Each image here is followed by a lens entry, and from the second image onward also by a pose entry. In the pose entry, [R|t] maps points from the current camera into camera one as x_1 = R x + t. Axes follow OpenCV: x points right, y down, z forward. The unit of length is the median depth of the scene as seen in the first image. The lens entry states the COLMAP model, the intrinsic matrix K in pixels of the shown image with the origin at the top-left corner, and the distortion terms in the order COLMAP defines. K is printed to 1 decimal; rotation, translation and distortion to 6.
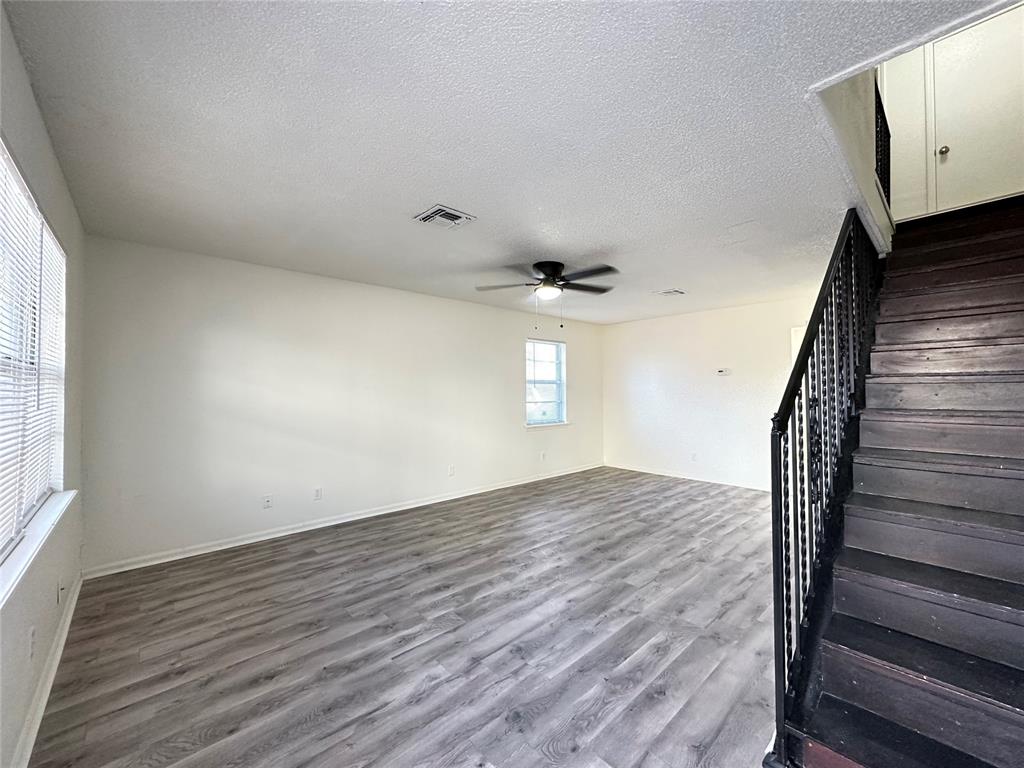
lens RADIAL K [[406.5, 0, 521.5], [0, 406.5, 381.9], [0, 0, 1]] dist [0.003214, 0.000383]
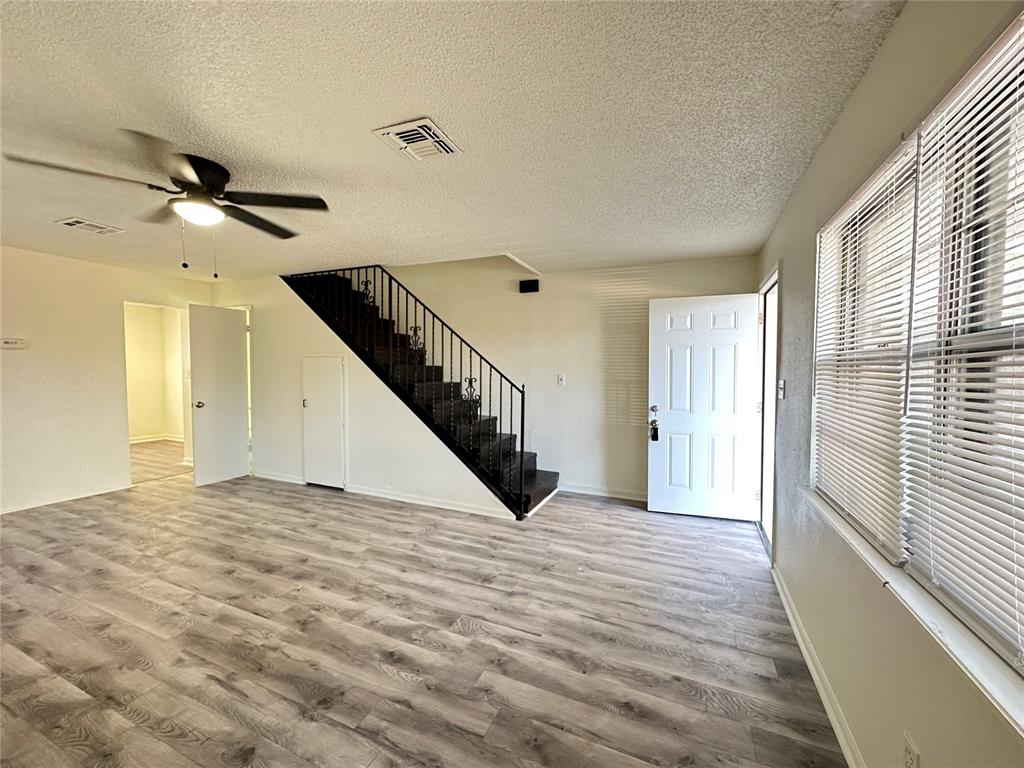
lens RADIAL K [[406.5, 0, 516.6], [0, 406.5, 388.0], [0, 0, 1]] dist [0.003214, 0.000383]
pose [[-0.401903, -0.037591, 0.914910, -0.923382], [-0.026897, 0.999210, 0.029240, 0.022376], [-0.915287, -0.012857, -0.402597, 1.129052]]
